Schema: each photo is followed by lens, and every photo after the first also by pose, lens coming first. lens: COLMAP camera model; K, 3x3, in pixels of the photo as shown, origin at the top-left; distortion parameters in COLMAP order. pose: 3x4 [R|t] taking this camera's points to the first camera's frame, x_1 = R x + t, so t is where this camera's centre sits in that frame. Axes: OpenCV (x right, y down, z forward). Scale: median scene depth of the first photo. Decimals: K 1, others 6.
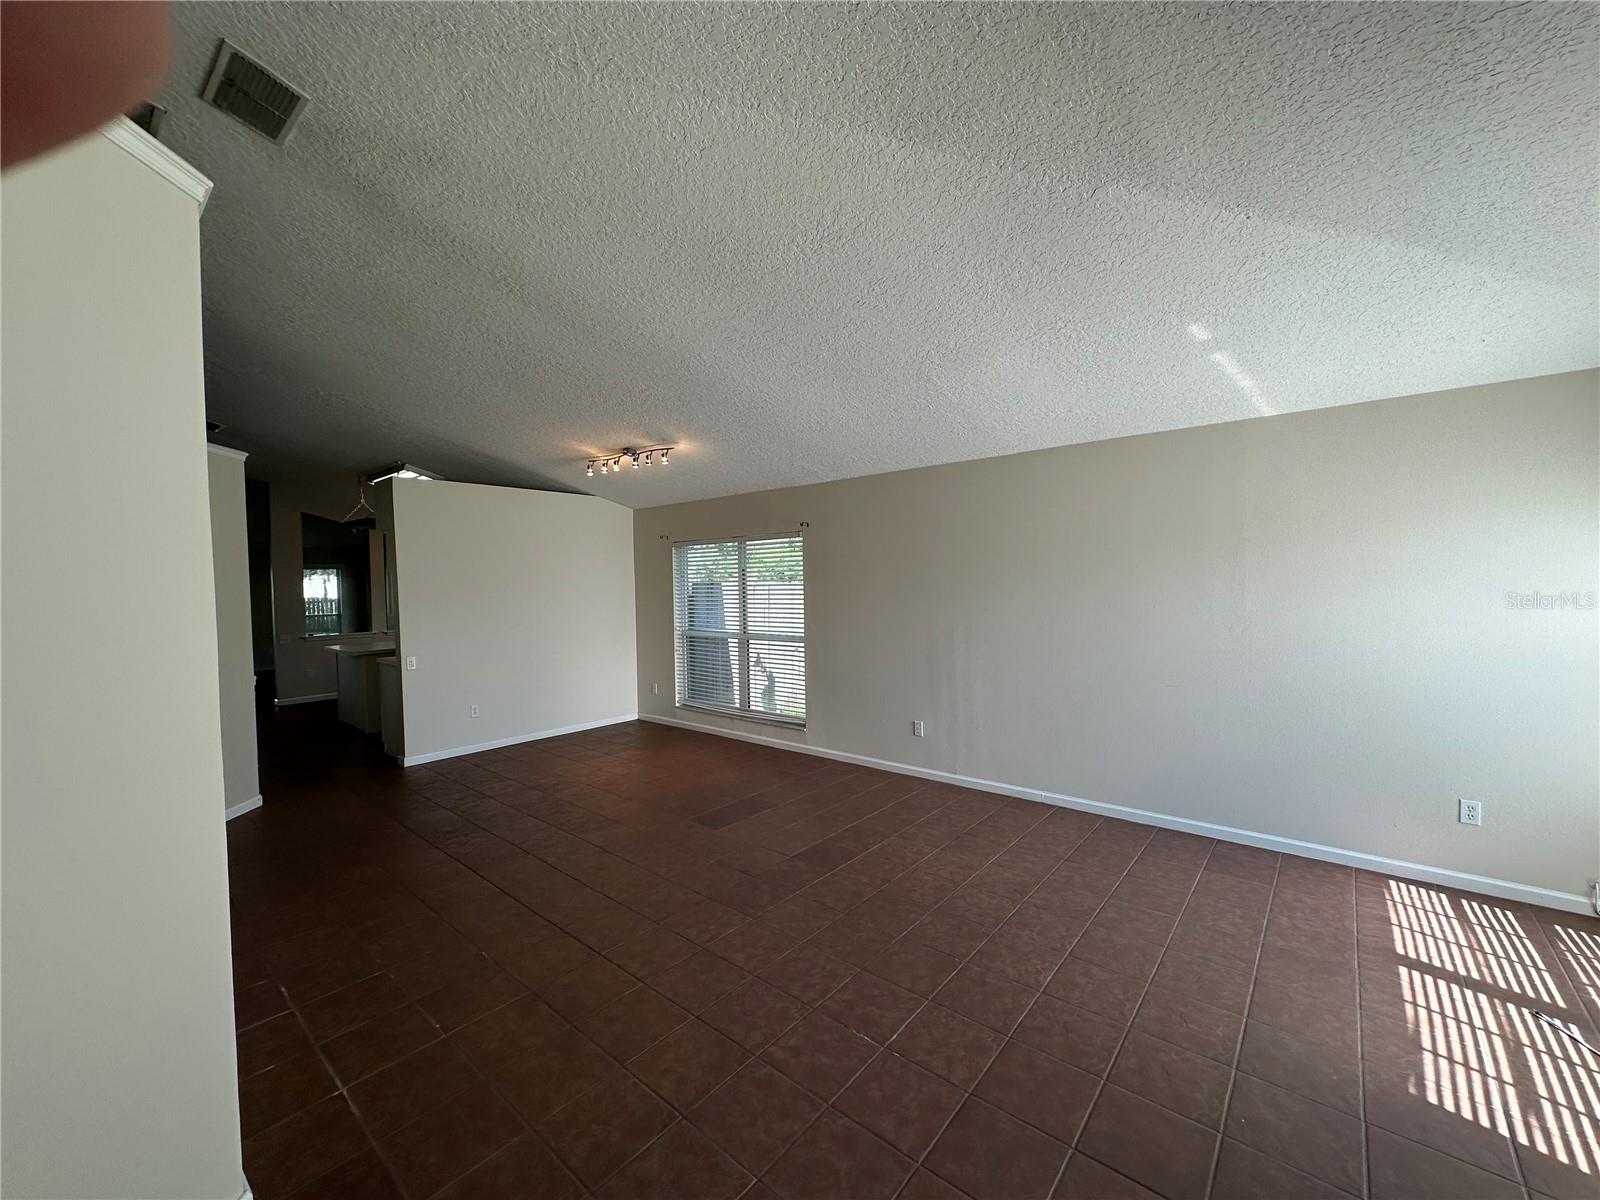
lens RADIAL K [[642.7, 0, 799.1], [0, 642.7, 601.4], [0, 0, 1]] dist [0.003745, 0.000264]
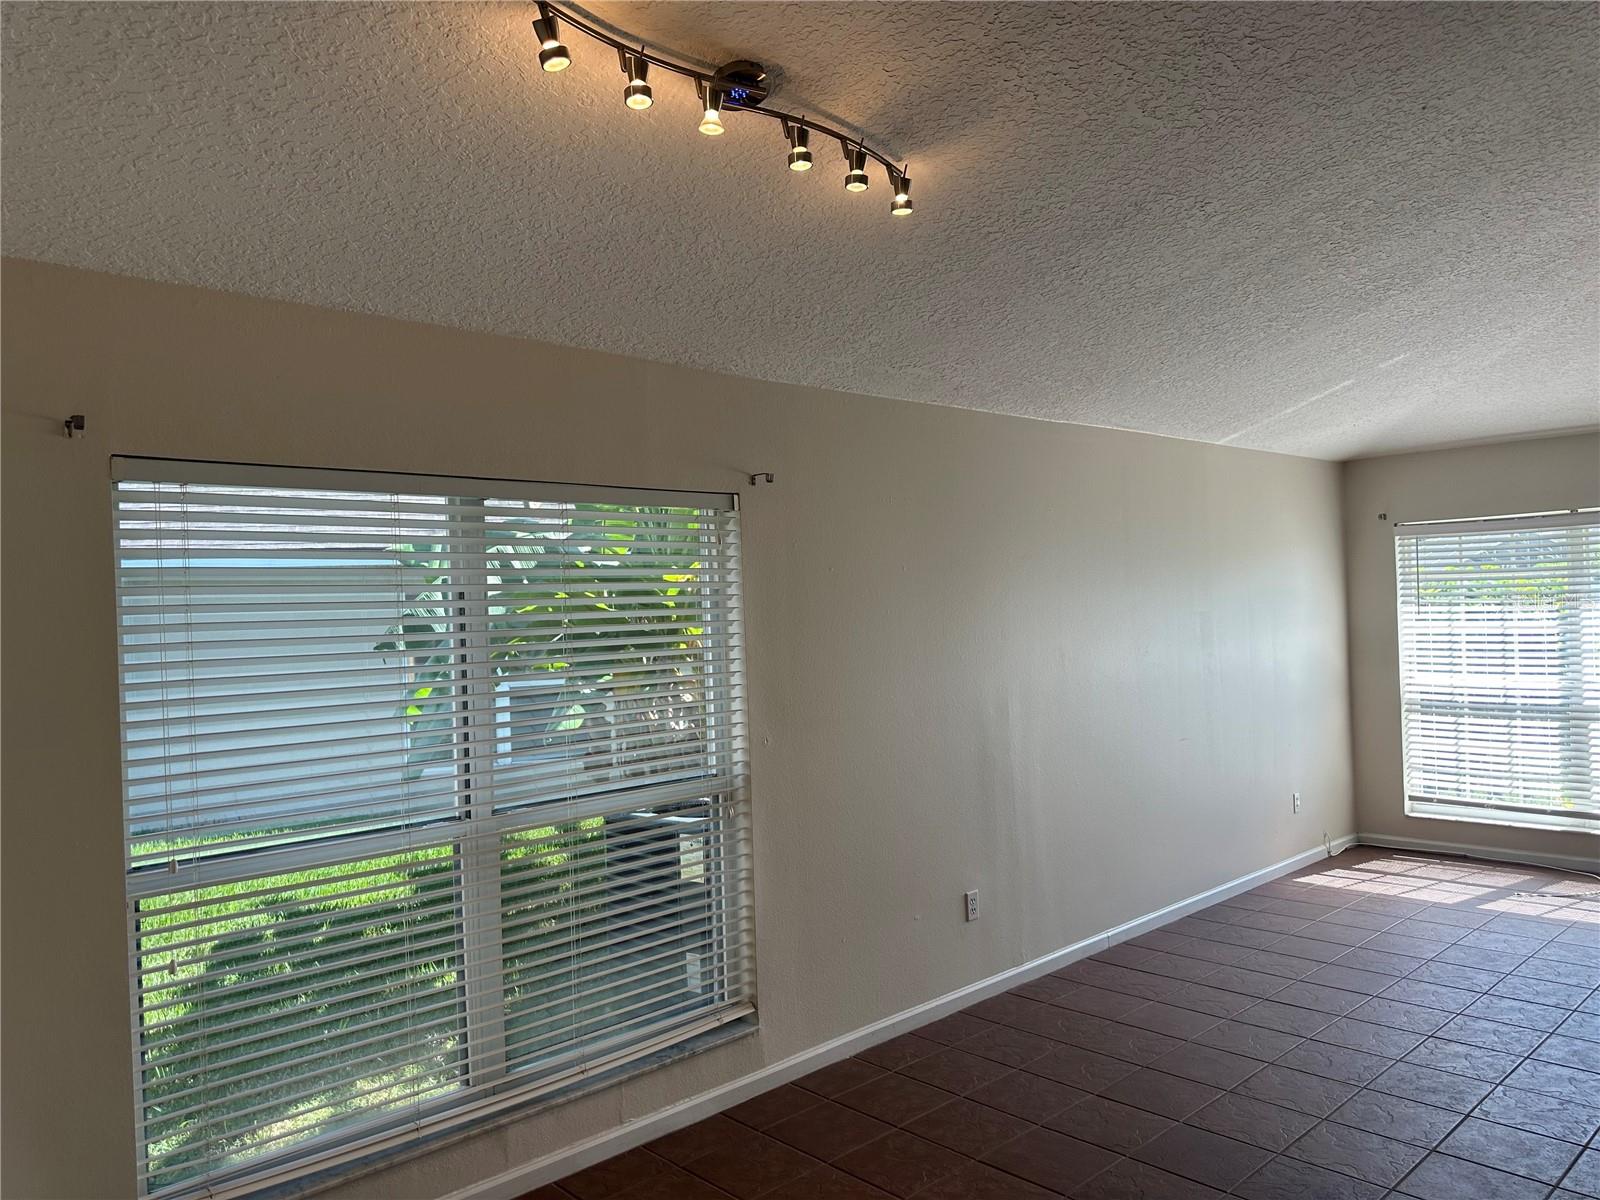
lens RADIAL K [[1136.7, 0, 806.9], [0, 1136.7, 612.6], [0, 0, 1]] dist [0.068569, -0.077130]
pose [[0.116113, 0.013734, 0.993141, -0.732329], [0.070645, 0.997258, -0.022050, -0.024140], [-0.990720, 0.072720, 0.114825, 0.999137]]
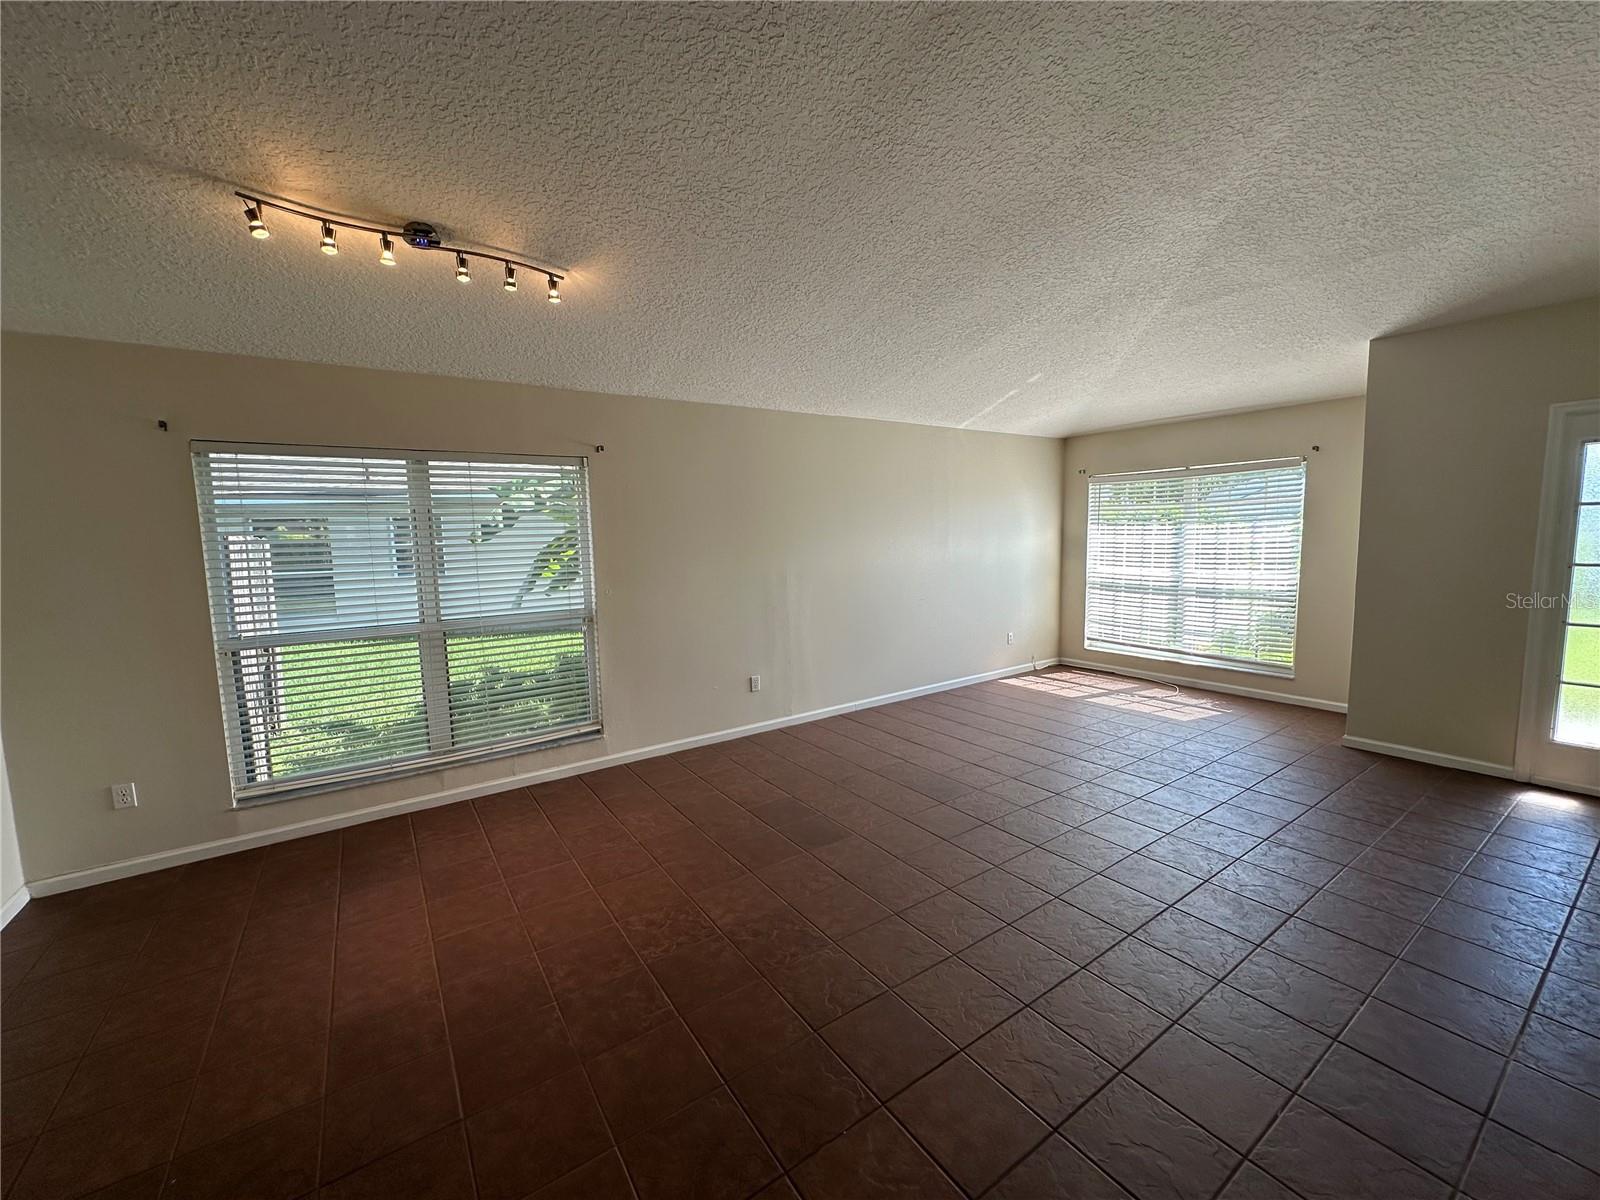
lens RADIAL K [[642.7, 0, 799.1], [0, 642.7, 601.4], [0, 0, 1]] dist [0.003745, 0.000264]
pose [[0.269481, -0.092854, 0.958519, -0.693760], [0.053839, 0.995237, 0.081274, 0.002463], [-0.961500, 0.029703, 0.273196, 0.666186]]
